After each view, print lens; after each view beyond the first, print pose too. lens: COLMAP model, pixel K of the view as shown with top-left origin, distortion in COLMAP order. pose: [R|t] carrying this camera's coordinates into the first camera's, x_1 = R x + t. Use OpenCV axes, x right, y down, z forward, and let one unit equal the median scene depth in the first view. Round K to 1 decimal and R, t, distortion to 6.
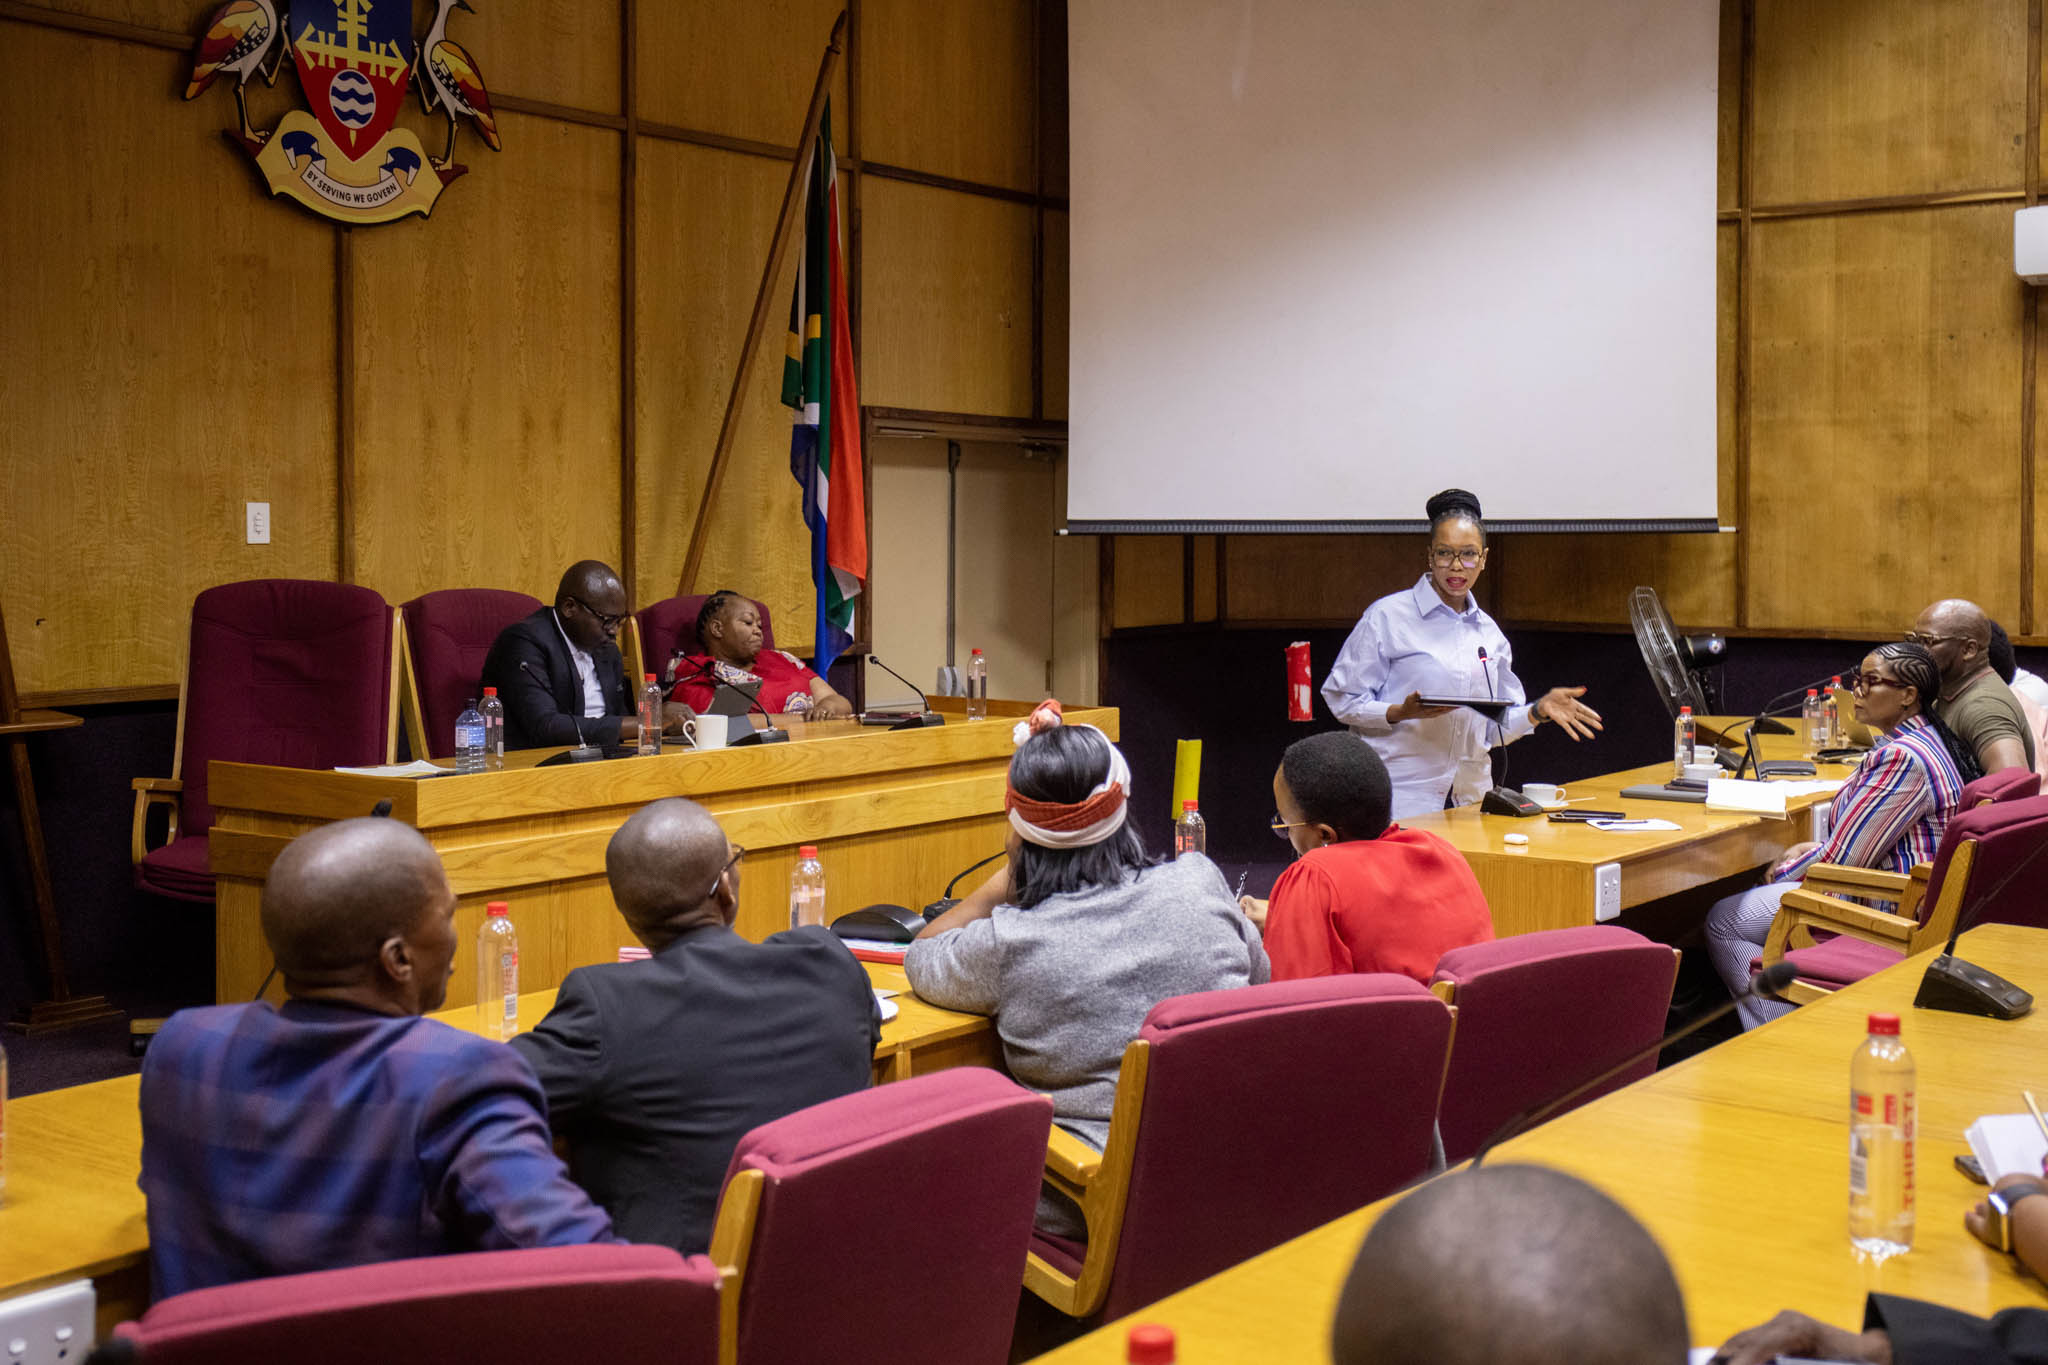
lens RADIAL K [[2392.3, 0, 1047.9], [0, 2392.3, 589.1], [0, 0, 1]] dist [0.012312, 0.000000]
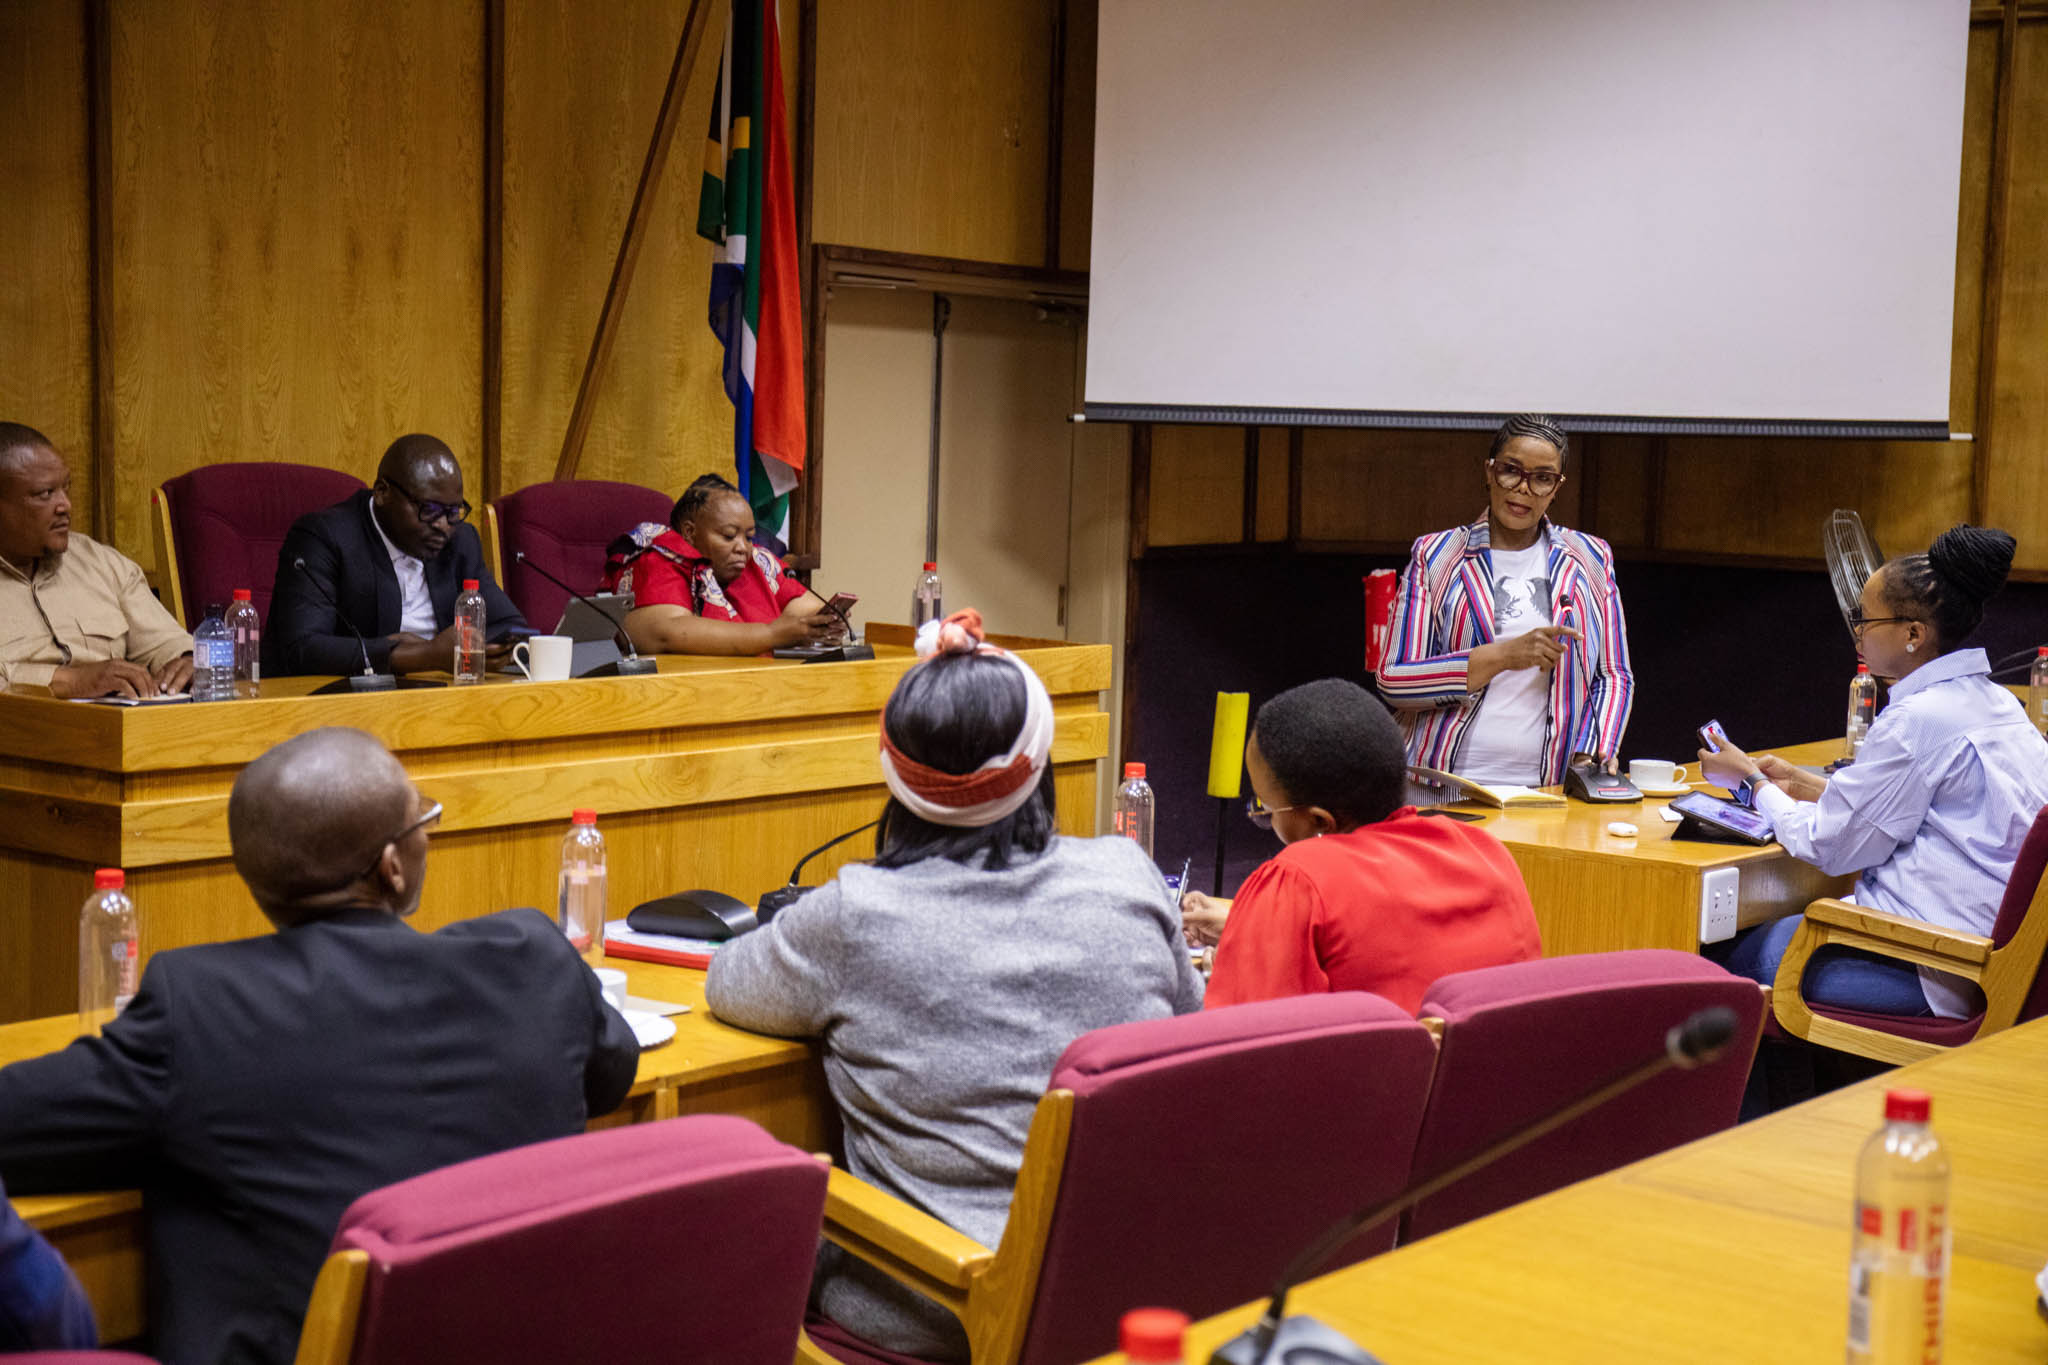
lens RADIAL K [[3004.0, 0, 1052.4], [0, 3004.0, 712.6], [0, 0, 1]] dist [0.074132, 0.000000]
pose [[0.999155, 0.029028, -0.029099, 0.033882], [-0.026964, 0.997255, 0.068954, 0.004819], [0.031020, -0.068111, 0.997195, 0.038431]]
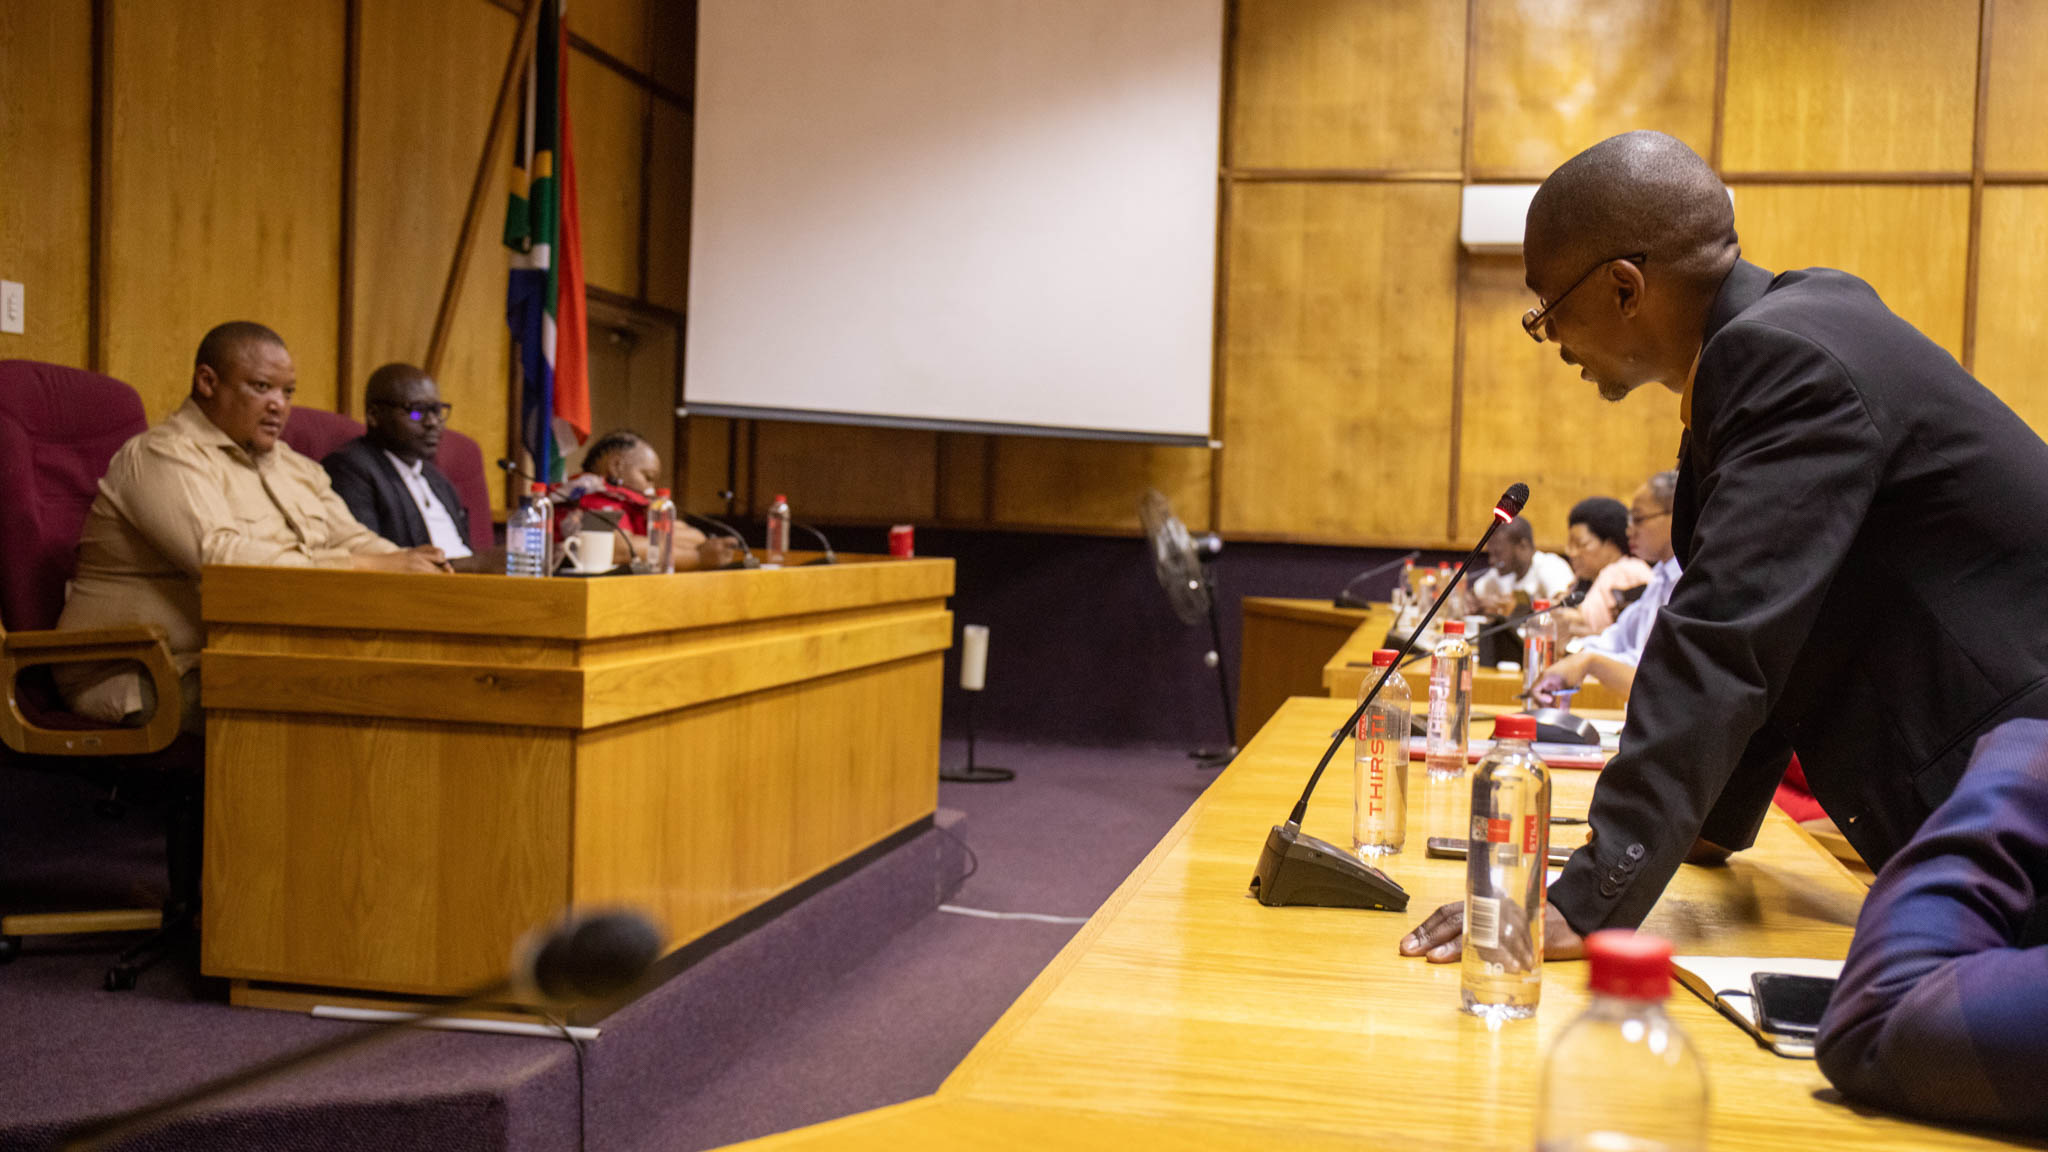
lens RADIAL K [[2003.6, 0, 1049.2], [0, 2003.6, 599.0], [0, 0, 1]] dist [-0.013013, 0.000000]
pose [[0.905392, 0.013135, 0.424373, -0.249597], [-0.022522, 0.999600, 0.017110, 0.043629], [-0.423978, -0.025049, 0.905326, 0.196677]]
